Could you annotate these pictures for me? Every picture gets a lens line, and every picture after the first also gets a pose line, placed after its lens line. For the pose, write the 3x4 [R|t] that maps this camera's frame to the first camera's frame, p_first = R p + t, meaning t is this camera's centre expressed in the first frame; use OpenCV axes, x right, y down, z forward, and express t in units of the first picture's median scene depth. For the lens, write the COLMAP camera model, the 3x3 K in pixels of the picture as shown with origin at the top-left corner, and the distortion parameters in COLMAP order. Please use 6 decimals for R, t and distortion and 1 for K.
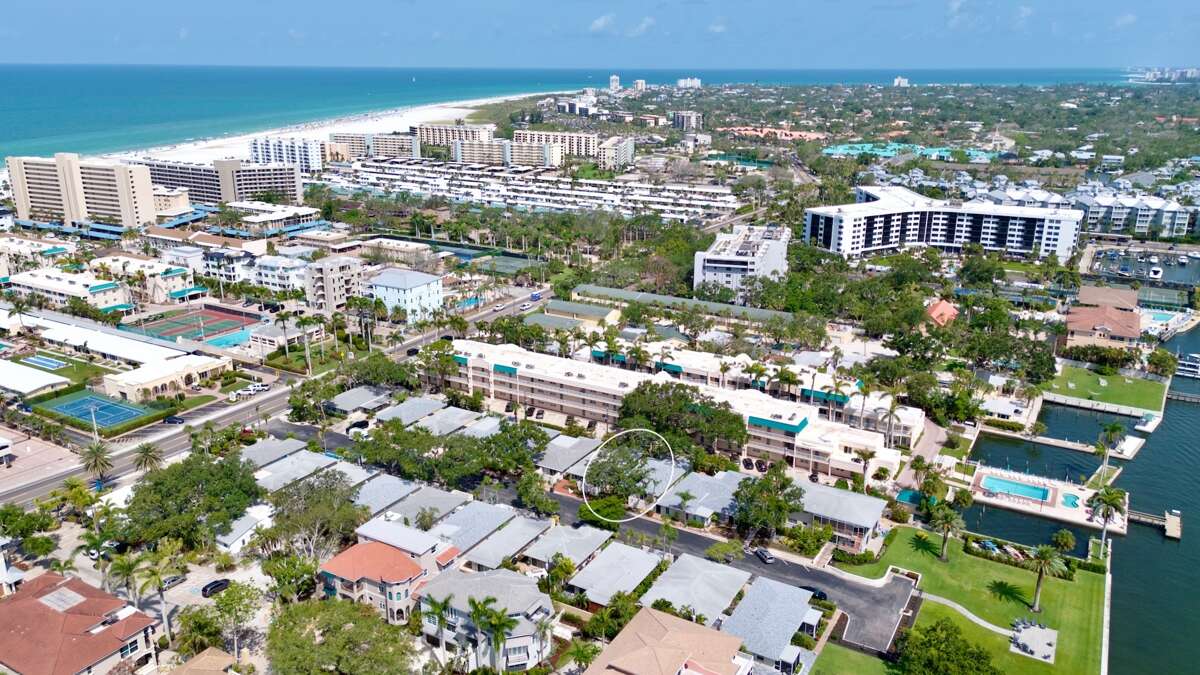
lens RADIAL K [[868.5, 0, 600.0], [0, 868.5, 337.5], [0, 0, 1]] dist [0.101091, -0.100553]
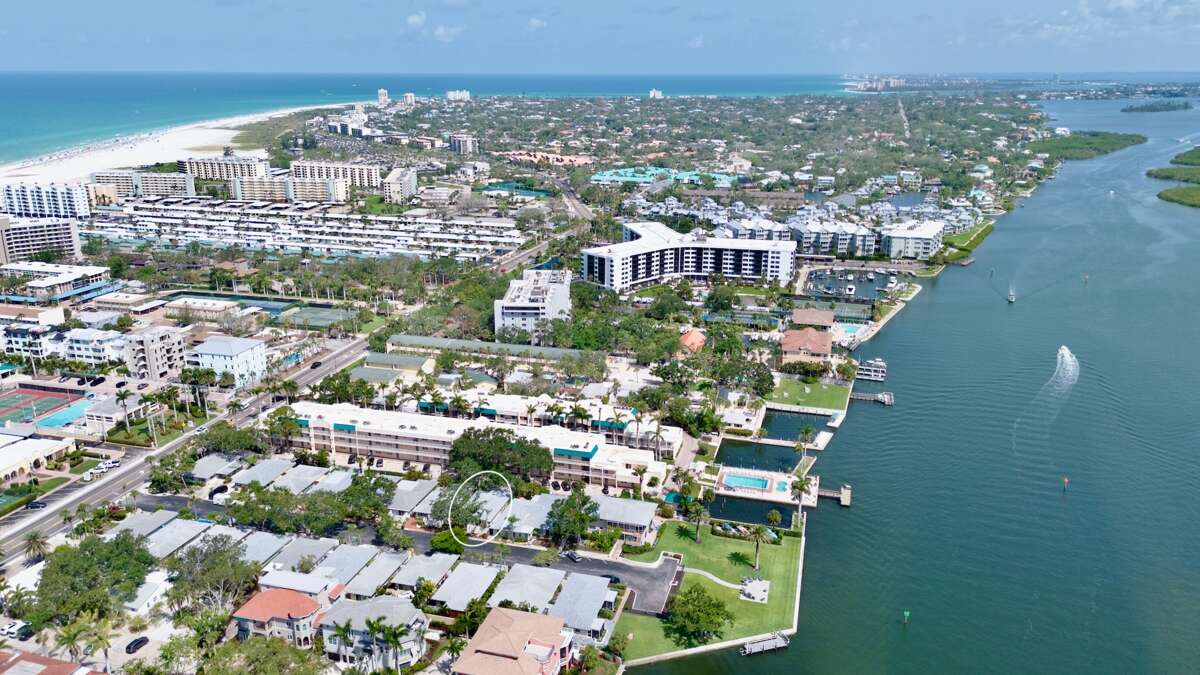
lens RADIAL K [[868.5, 0, 600.0], [0, 868.5, 337.5], [0, 0, 1]] dist [0.101091, -0.100553]
pose [[0.967715, -0.069902, 0.242159, -0.041948], [0.070411, 0.997496, 0.006565, -0.051807], [-0.242012, 0.010697, 0.970214, -0.176203]]
